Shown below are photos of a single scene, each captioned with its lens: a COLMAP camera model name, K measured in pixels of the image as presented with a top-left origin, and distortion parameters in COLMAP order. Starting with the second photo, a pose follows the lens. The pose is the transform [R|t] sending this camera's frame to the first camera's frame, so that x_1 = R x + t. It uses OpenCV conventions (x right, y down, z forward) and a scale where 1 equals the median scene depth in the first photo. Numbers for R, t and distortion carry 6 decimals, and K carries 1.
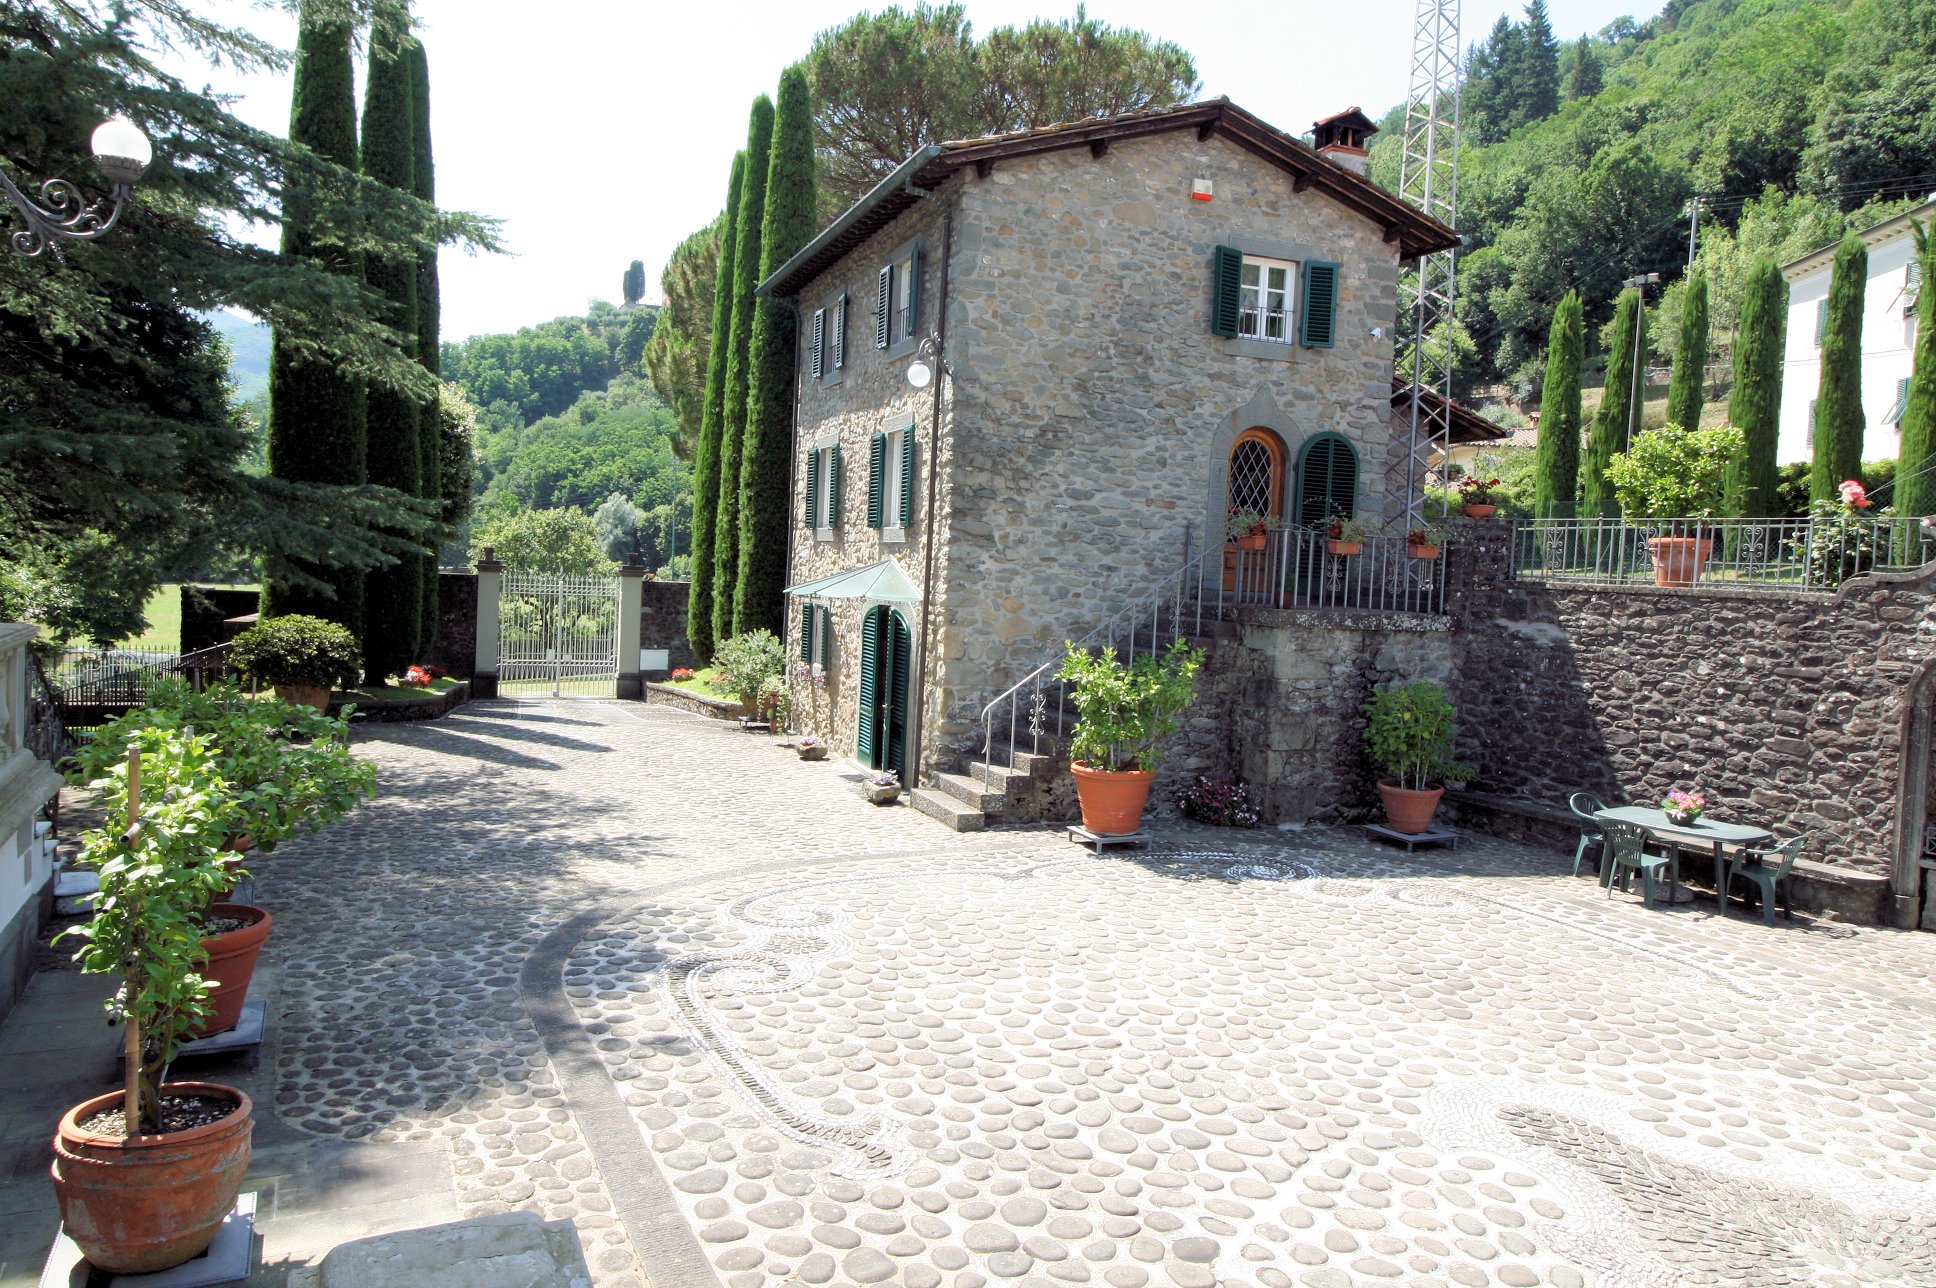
lens RADIAL K [[1276.3, 0, 968.9], [0, 1276.3, 640.4], [0, 0, 1]] dist [0.000261, 0.000068]
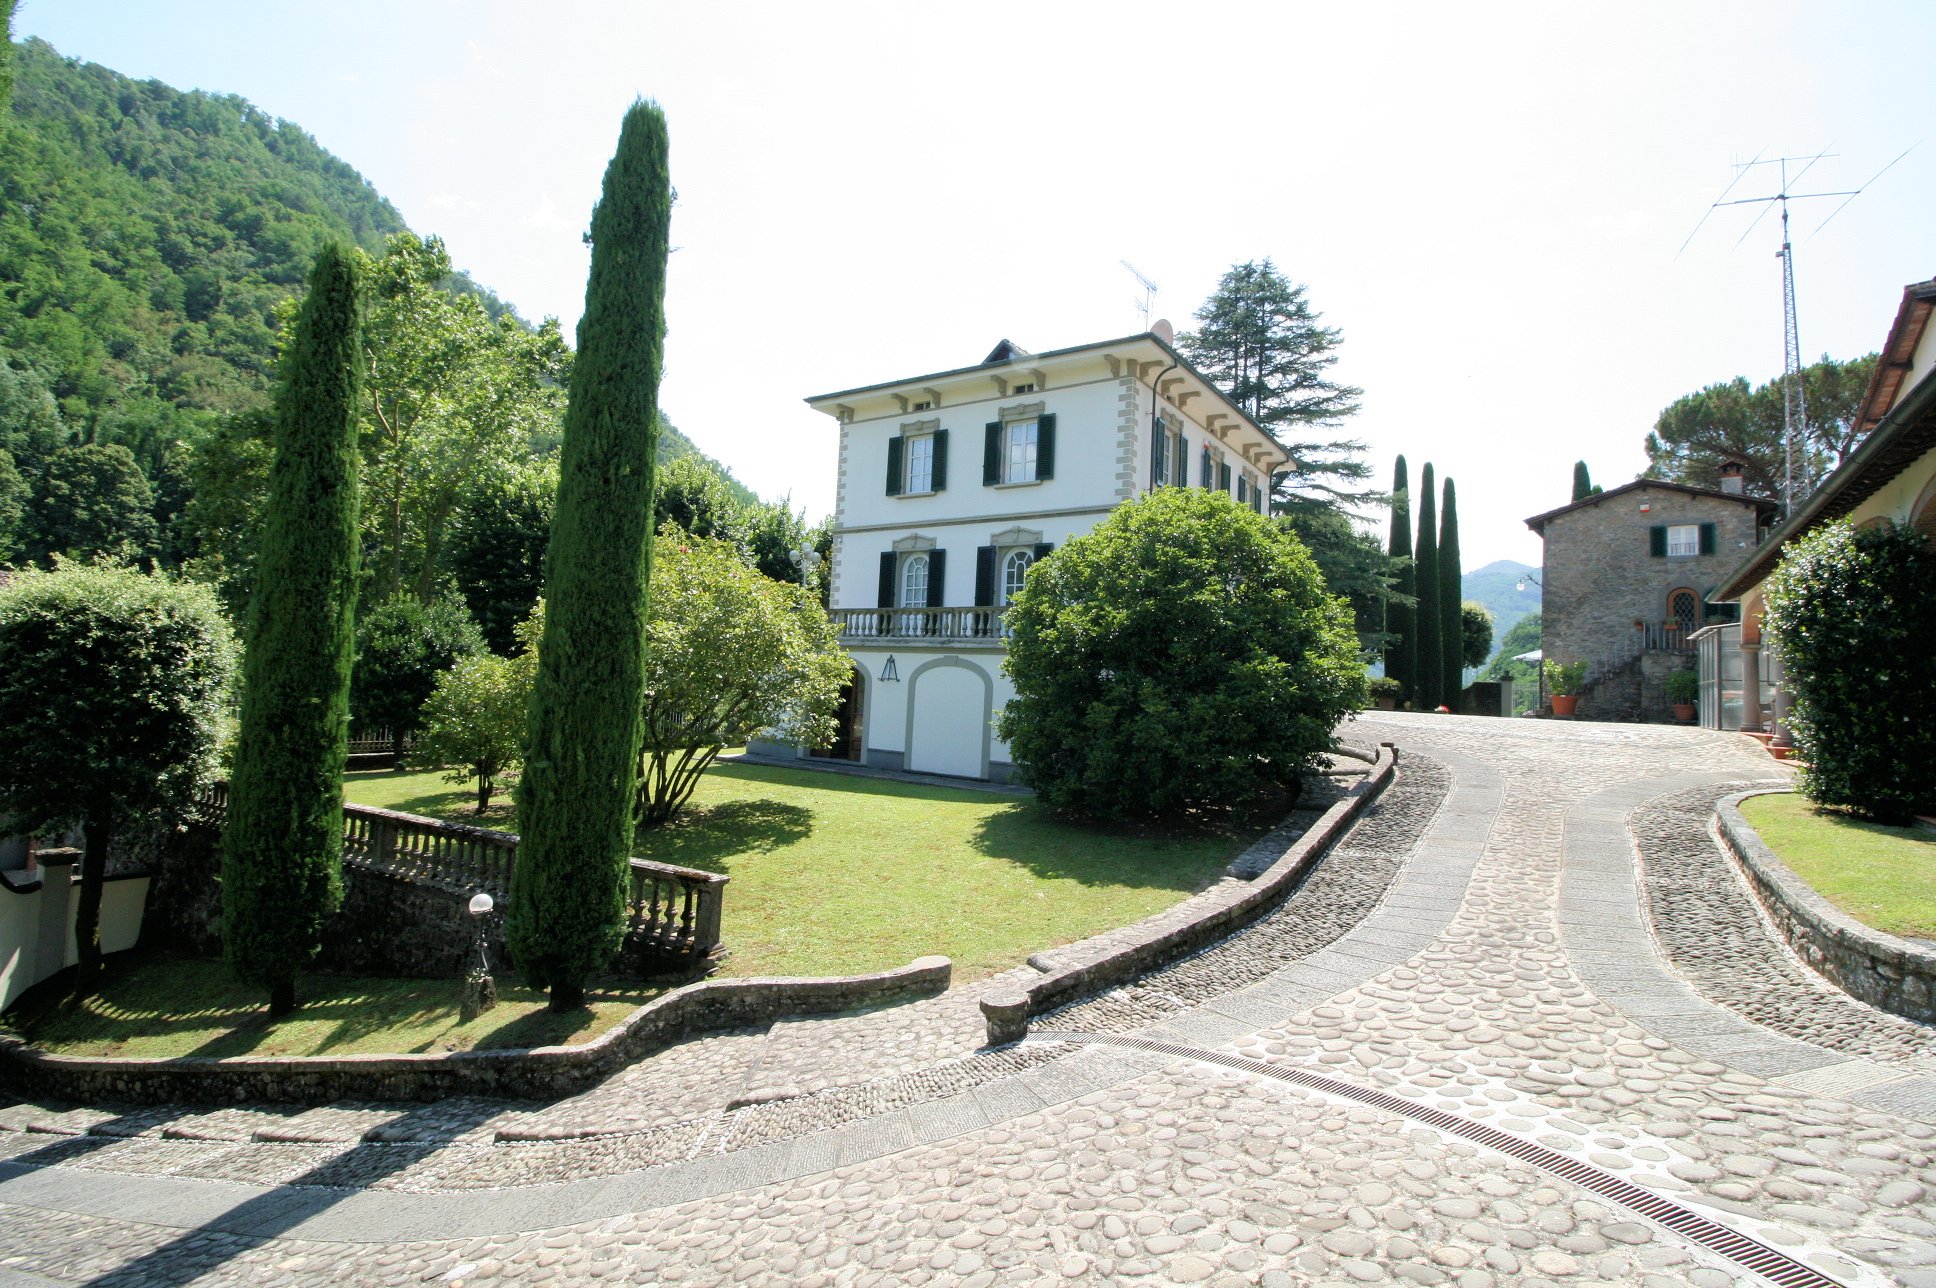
lens RADIAL K [[930.8, 0, 968.2], [0, 930.8, 646.0], [0, 0, 1]] dist [-0.000392, -0.000053]
pose [[0.480174, -0.067472, -0.874575, 1.243075], [-0.071454, 0.990715, -0.115664, 0.296992], [0.874258, 0.118031, 0.470894, -1.251642]]
